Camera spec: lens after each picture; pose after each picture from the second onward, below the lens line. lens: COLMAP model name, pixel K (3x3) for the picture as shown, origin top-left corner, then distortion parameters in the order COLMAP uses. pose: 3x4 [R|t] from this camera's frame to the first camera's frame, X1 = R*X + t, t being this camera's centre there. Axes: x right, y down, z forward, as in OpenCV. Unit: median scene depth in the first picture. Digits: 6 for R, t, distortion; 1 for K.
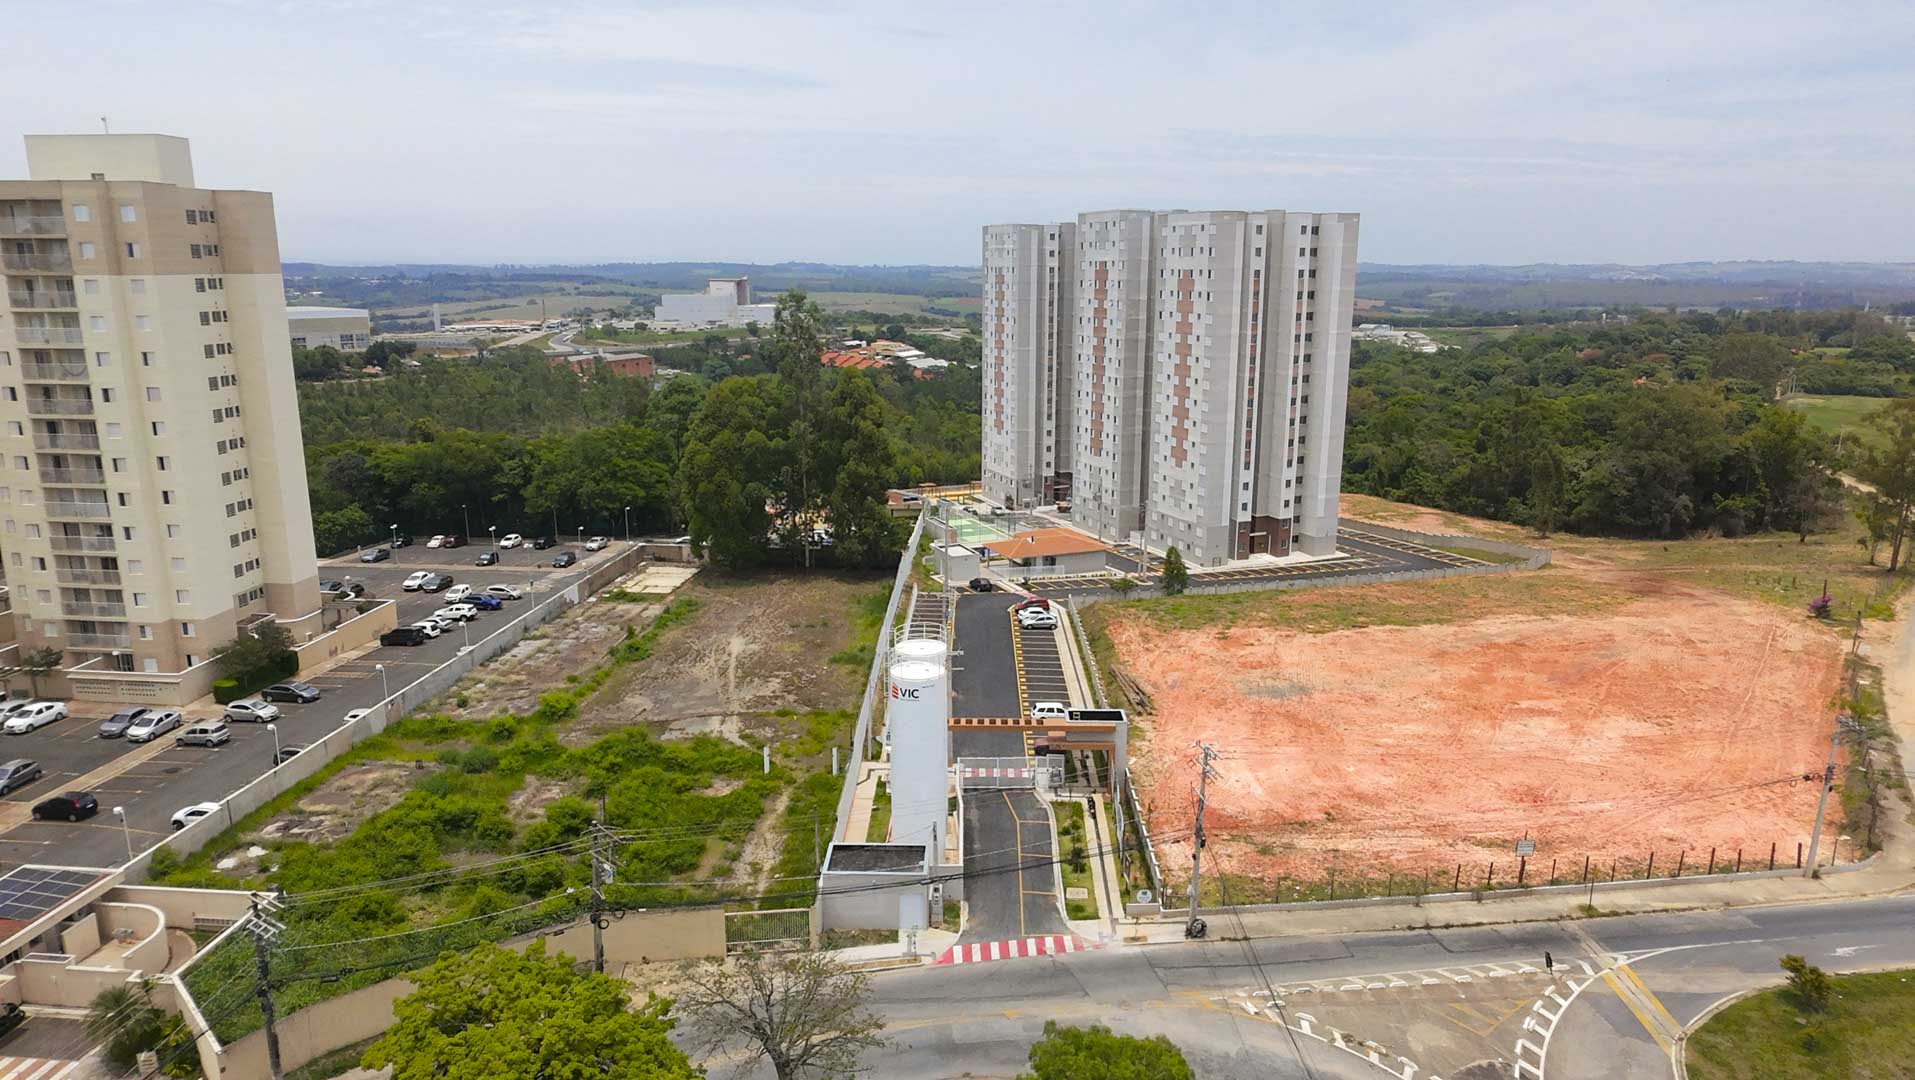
lens RADIAL K [[1234.3, 0, 957.5], [0, 1234.3, 540.0], [0, 0, 1]] dist [-0.010336, 0.023305]
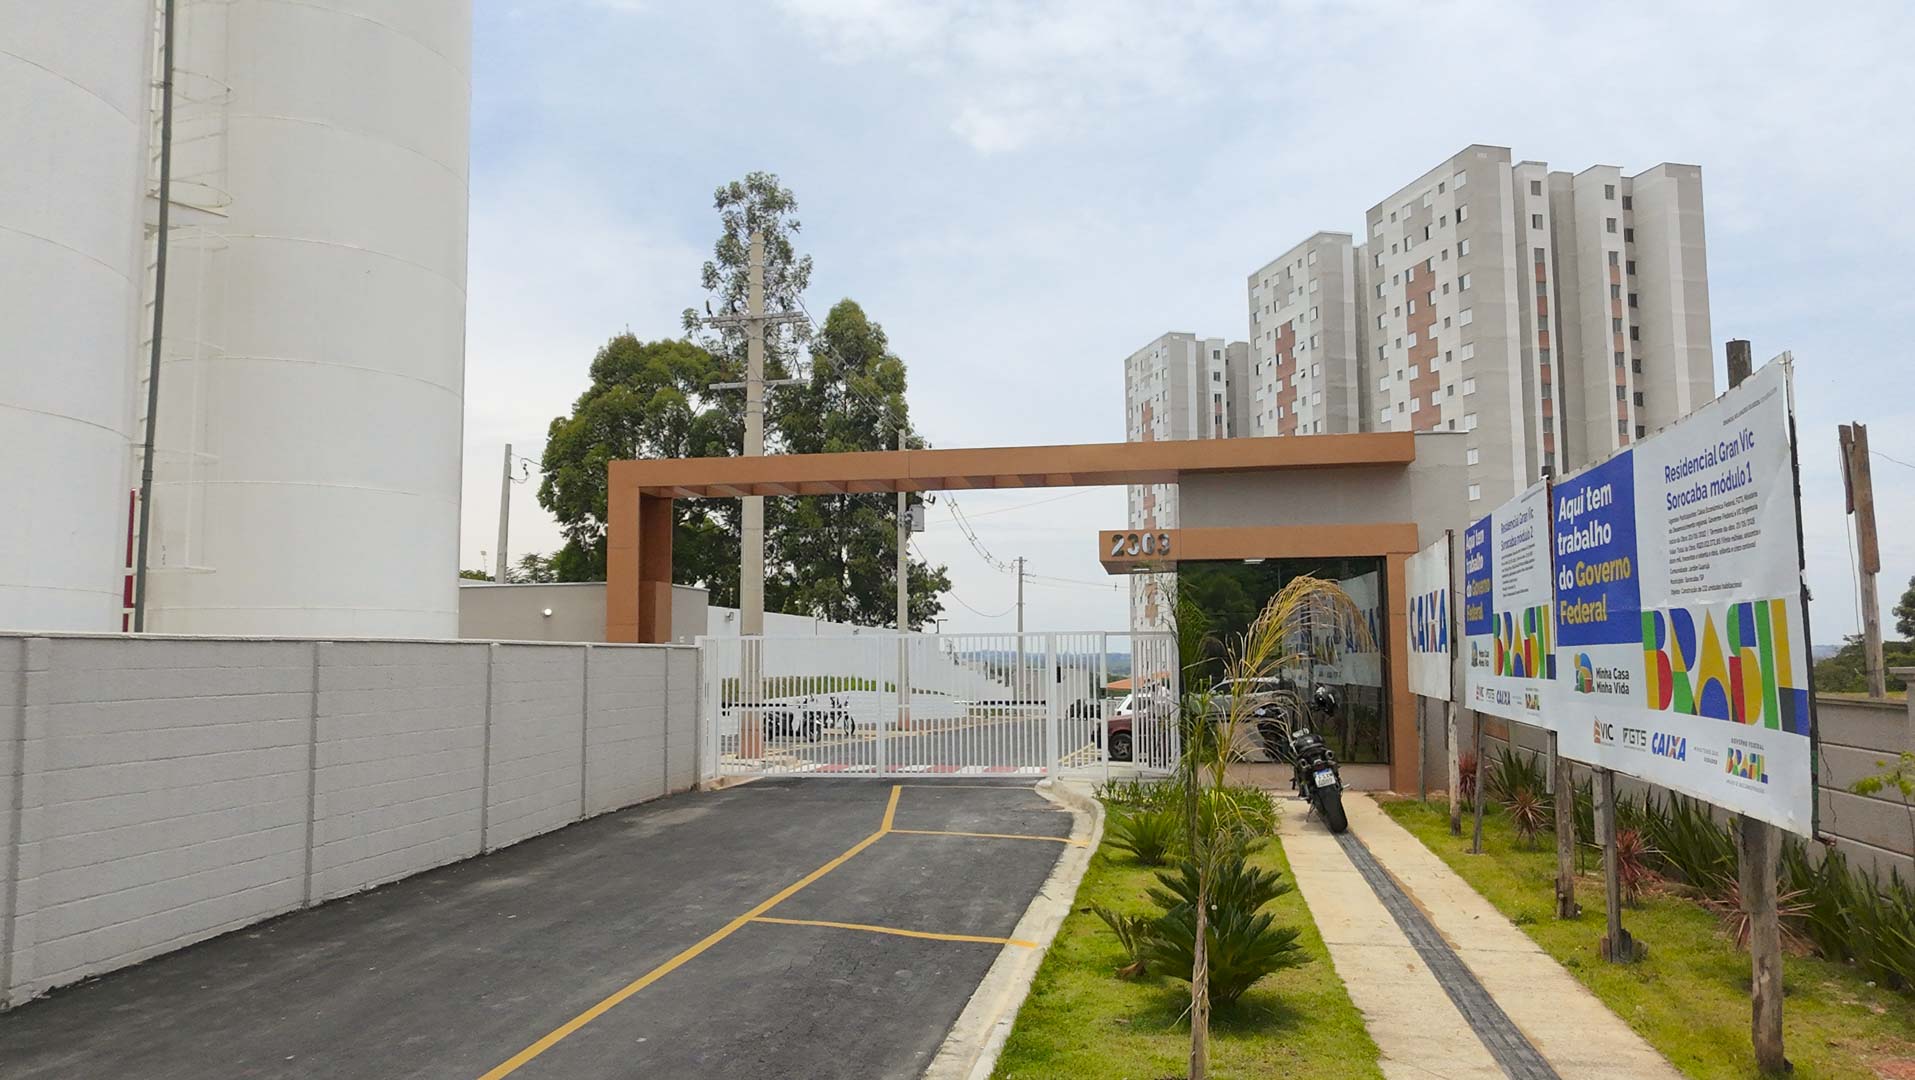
lens RADIAL K [[1206.9, 0, 957.5], [0, 1206.9, 540.0], [0, 0, 1]] dist [-0.132212, 0.237679]
pose [[0.987930, -0.022793, -0.153215, 0.041092], [-0.025546, 0.951598, -0.306283, 0.115538], [0.152780, 0.306500, 0.939530, 0.441920]]
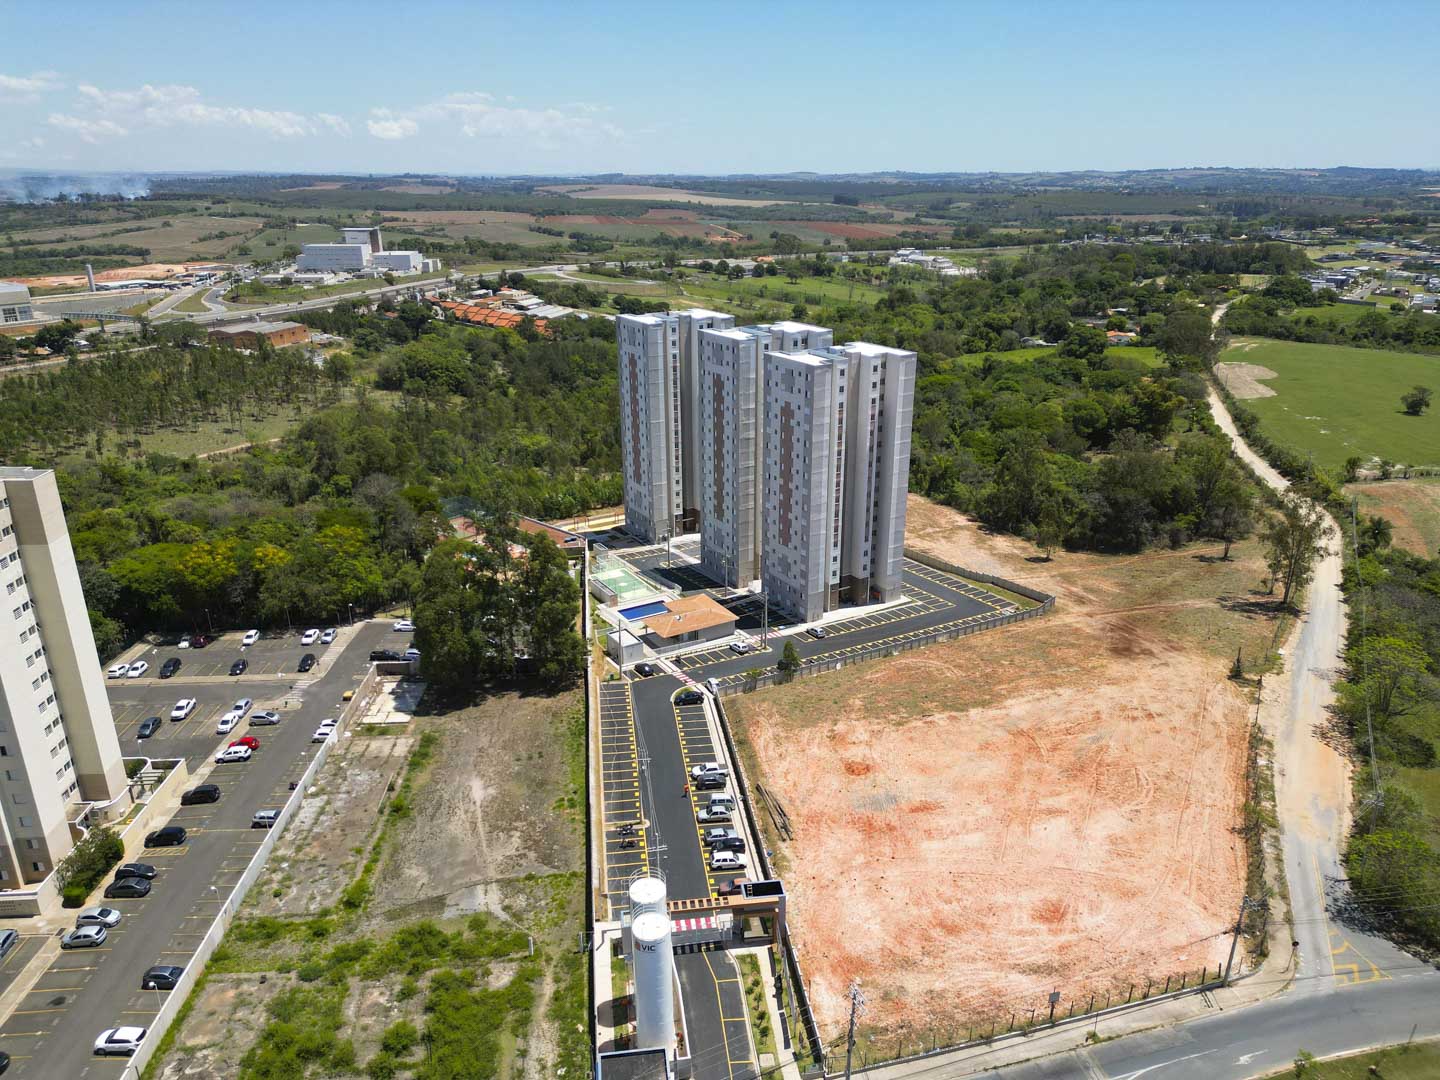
lens RADIAL K [[1012.9, 0, 720.0], [0, 1012.9, 540.0], [0, 0, 1]] dist [0.069536, -0.052204]
pose [[0.988768, -0.056195, 0.138491, -0.041689], [0.038716, 0.991297, 0.125822, -0.218469], [-0.144356, -0.119047, 0.982339, -0.056427]]
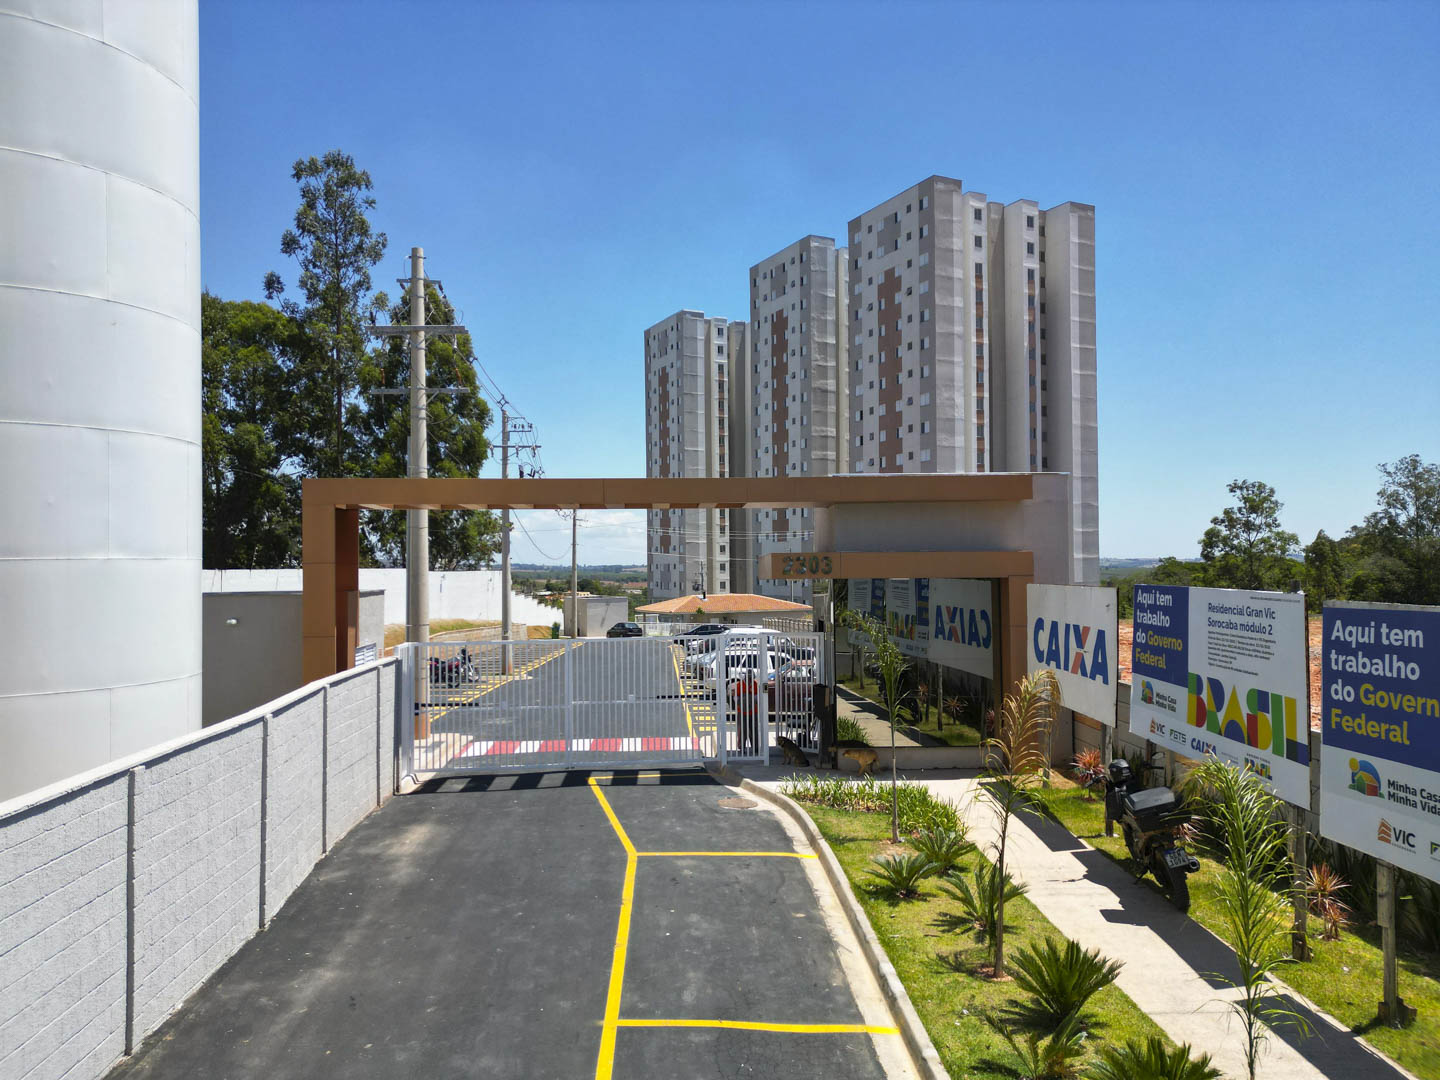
lens RADIAL K [[1012.9, 0, 720.0], [0, 1012.9, 540.0], [0, 0, 1]] dist [0.069536, -0.052204]
pose [[0.997144, -0.006015, 0.075280, 0.026377], [0.024257, 0.969514, -0.243832, 0.112458], [-0.071519, 0.244962, 0.966891, 0.424866]]
